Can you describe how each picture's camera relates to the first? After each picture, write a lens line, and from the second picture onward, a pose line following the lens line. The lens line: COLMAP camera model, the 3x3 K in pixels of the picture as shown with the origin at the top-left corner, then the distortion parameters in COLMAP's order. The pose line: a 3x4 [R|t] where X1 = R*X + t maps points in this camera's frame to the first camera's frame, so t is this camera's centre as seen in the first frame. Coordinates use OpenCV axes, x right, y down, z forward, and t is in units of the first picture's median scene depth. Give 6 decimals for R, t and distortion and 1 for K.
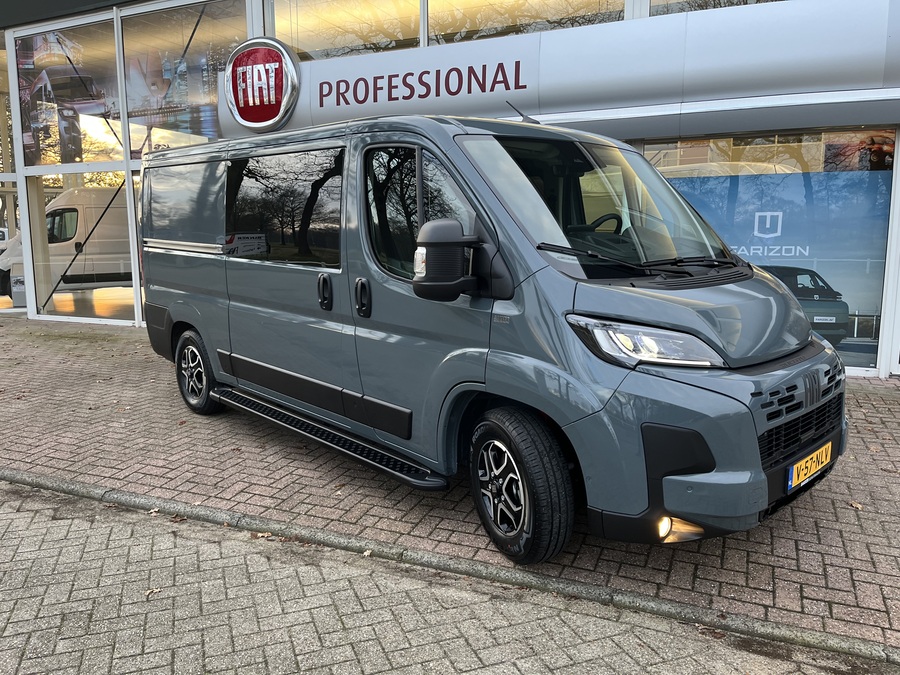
lens RADIAL K [[685.2, 0, 450.8], [0, 685.2, 335.9], [0, 0, 1]] dist [0.050238, -0.060247]
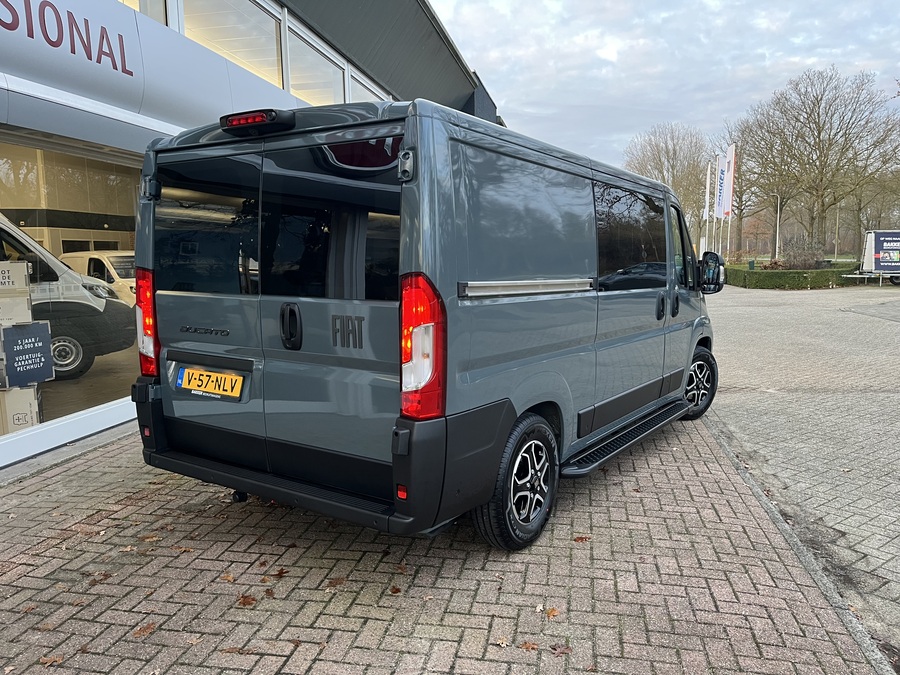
lens RADIAL K [[680.8, 0, 456.0], [0, 680.8, 338.6], [0, 0, 1]] dist [0.092792, -0.131627]
pose [[-0.230787, -0.107432, 0.967055, -1.076041], [0.165339, 0.975102, 0.147784, -0.205725], [-0.958854, 0.193998, -0.207278, 1.310971]]
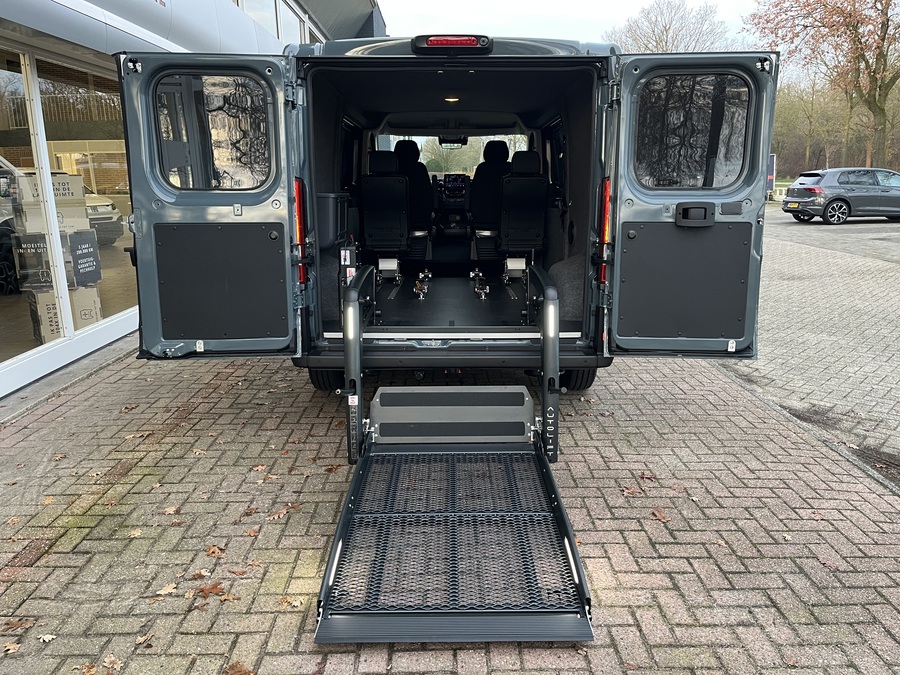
lens RADIAL K [[685.2, 0, 450.8], [0, 685.2, 335.9], [0, 0, 1]] dist [0.050238, -0.060247]
pose [[-0.417817, -0.198371, 0.886610, -1.284118], [0.150771, 0.947202, 0.282979, -0.254615], [-0.895934, 0.251908, -0.365848, 1.647365]]
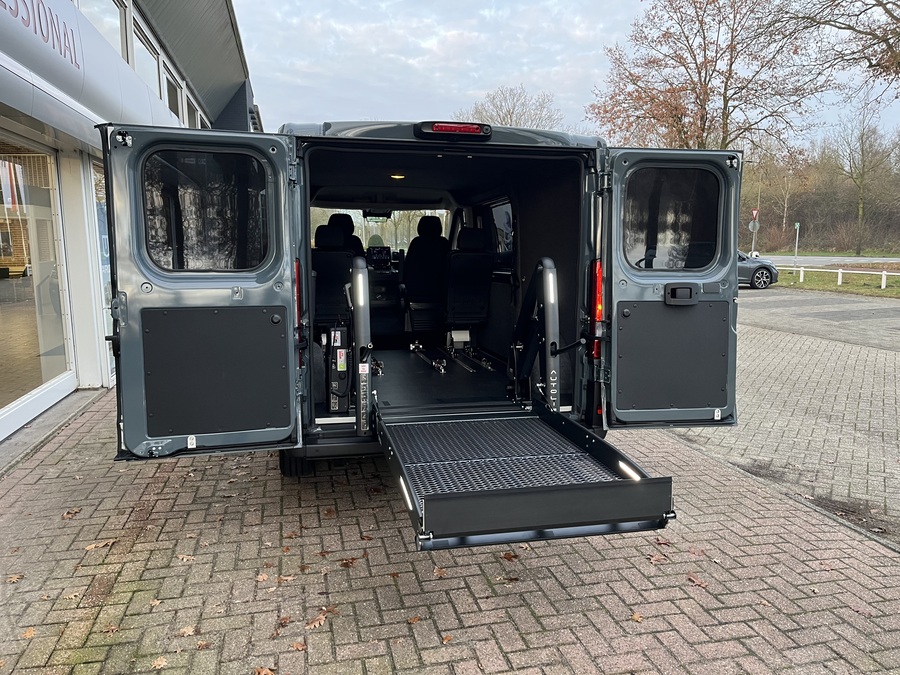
lens RADIAL K [[680.8, 0, 456.0], [0, 680.8, 338.6], [0, 0, 1]] dist [0.092792, -0.131627]
pose [[-0.609320, -0.104703, 0.785981, -1.187295], [0.125550, 0.965999, 0.226014, -0.287362], [-0.782922, 0.236395, -0.575457, 1.783547]]
